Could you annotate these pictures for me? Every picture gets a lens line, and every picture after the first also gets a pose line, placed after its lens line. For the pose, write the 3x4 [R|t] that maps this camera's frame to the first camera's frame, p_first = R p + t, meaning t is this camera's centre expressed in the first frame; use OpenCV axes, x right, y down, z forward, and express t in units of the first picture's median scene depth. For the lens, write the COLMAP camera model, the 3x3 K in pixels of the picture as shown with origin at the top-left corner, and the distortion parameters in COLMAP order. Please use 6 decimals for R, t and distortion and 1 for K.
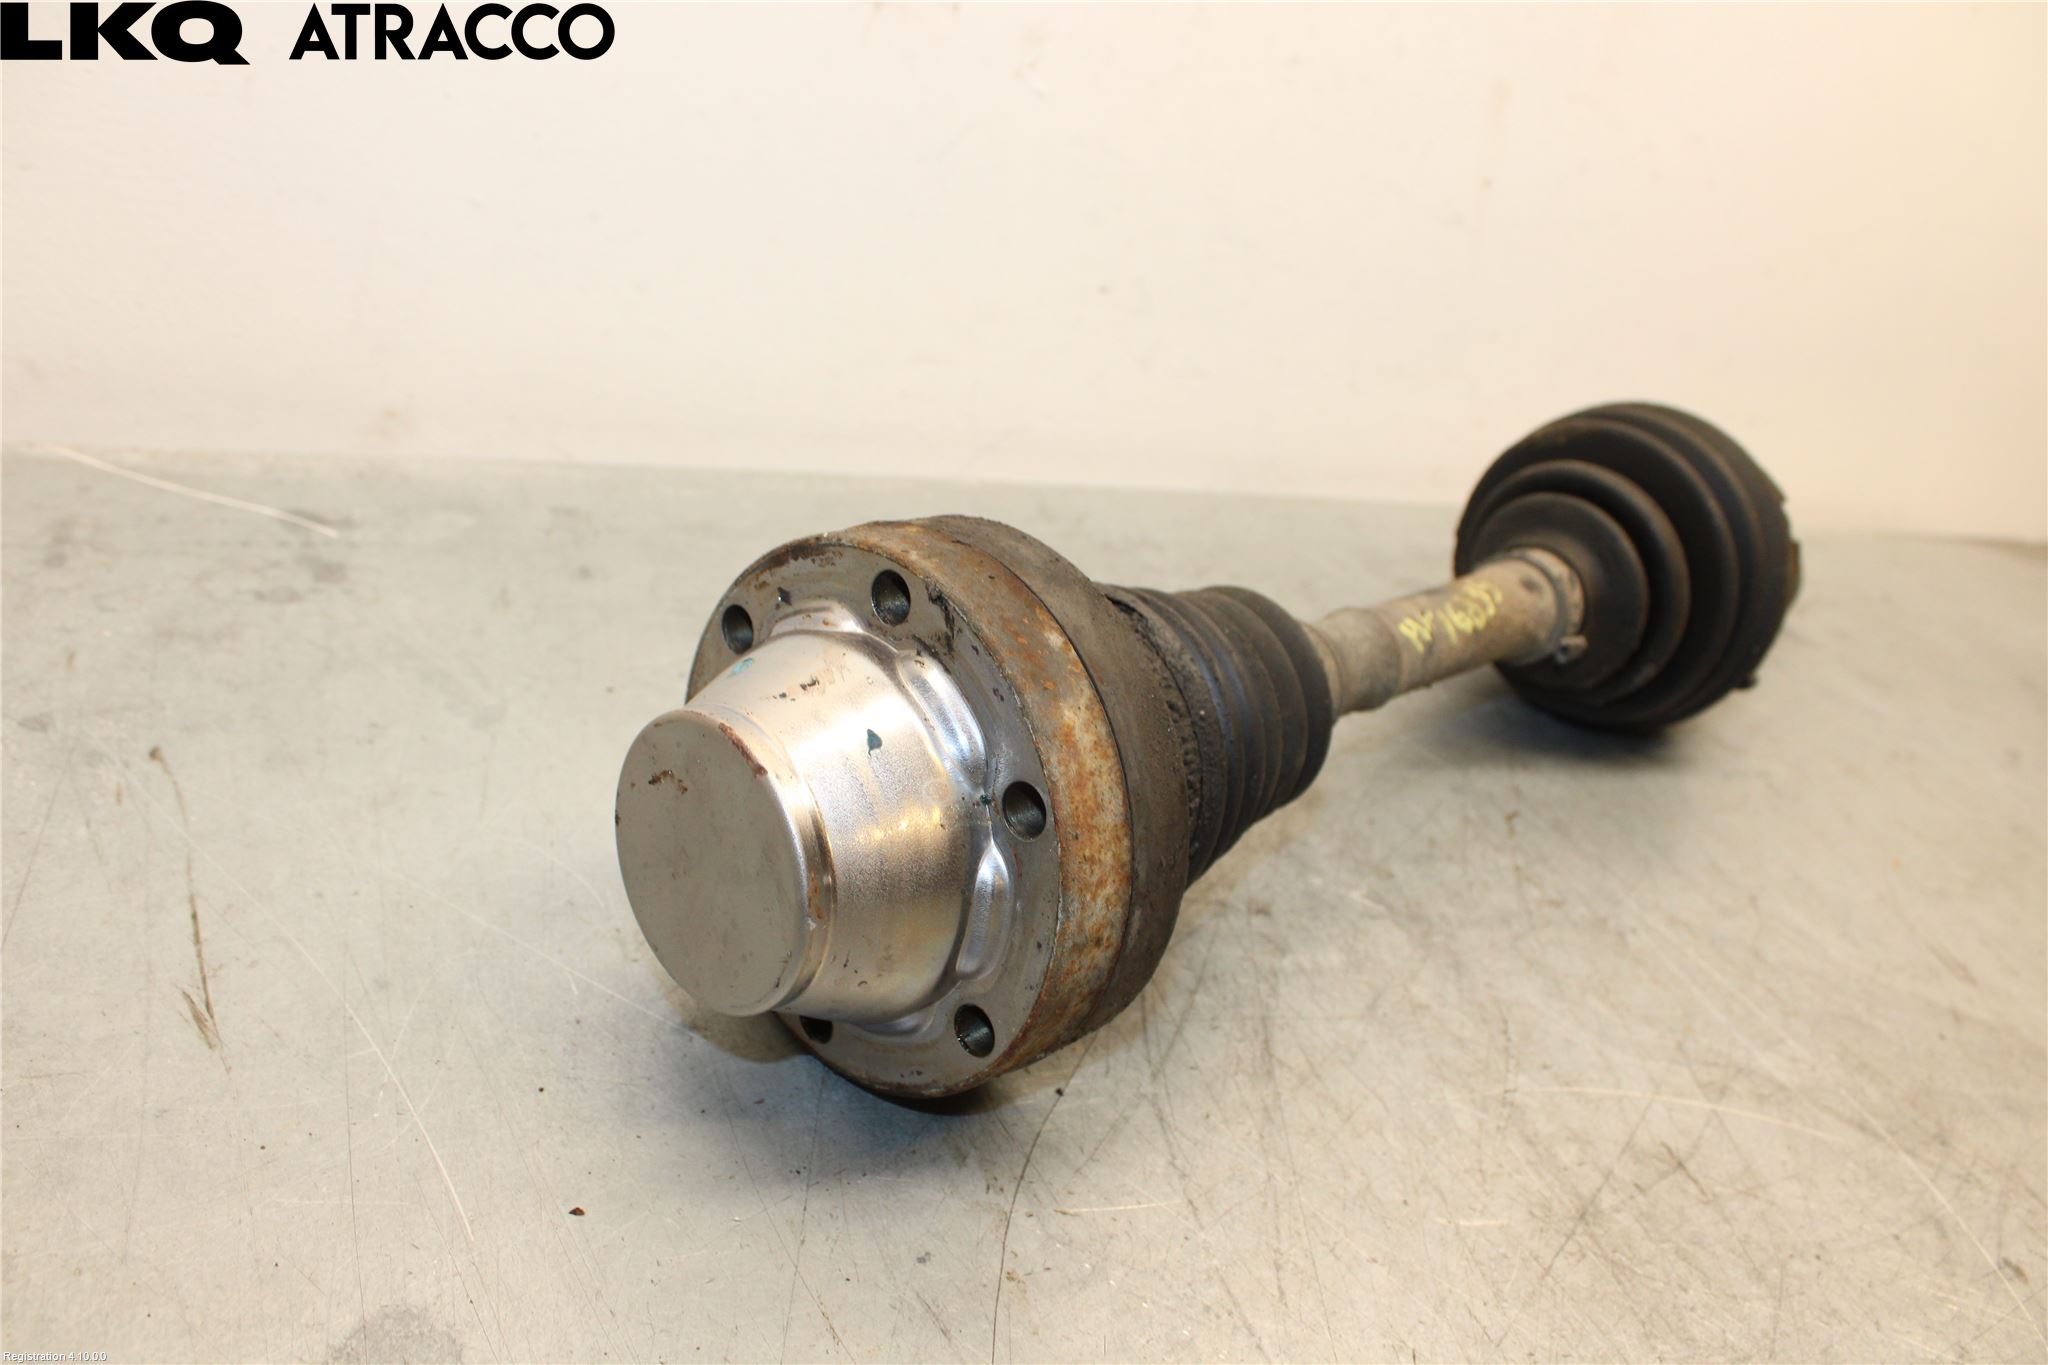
lens RADIAL K [[1718.5, 0, 1007.5], [0, 1718.5, 688.2], [0, 0, 1]] dist [-0.158001, 0.123569]
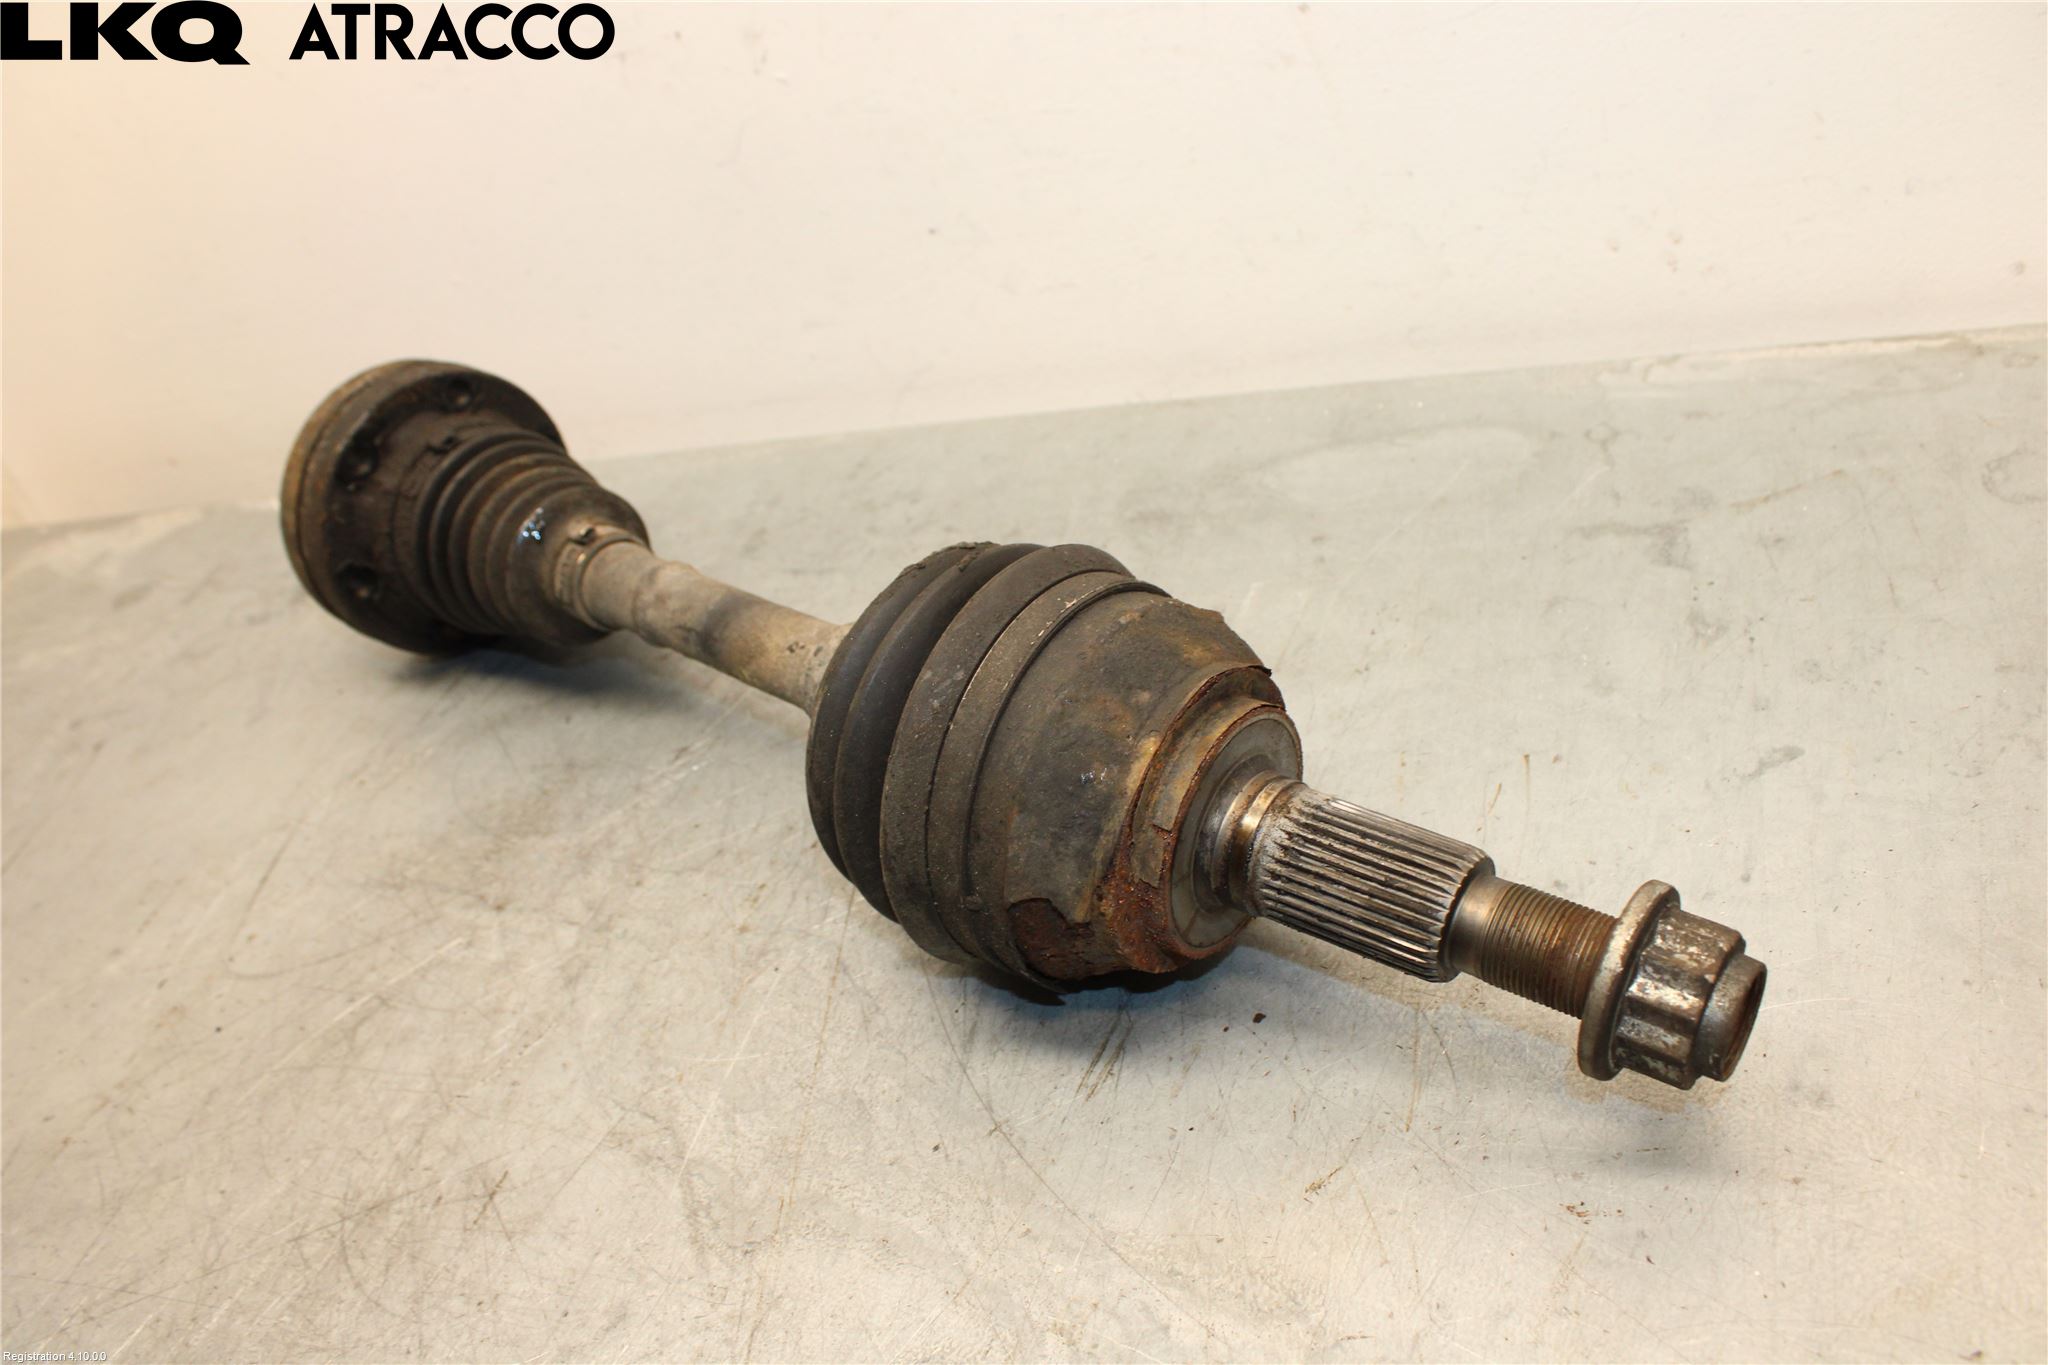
lens RADIAL K [[1718.5, 0, 1013.4], [0, 1718.5, 681.2], [0, 0, 1]] dist [-0.158001, 0.123569]
pose [[0.708011, 0.040453, -0.705041, 1.424675], [0.094151, 0.984039, 0.151009, -0.203867], [0.699897, -0.173296, 0.692902, 0.484829]]
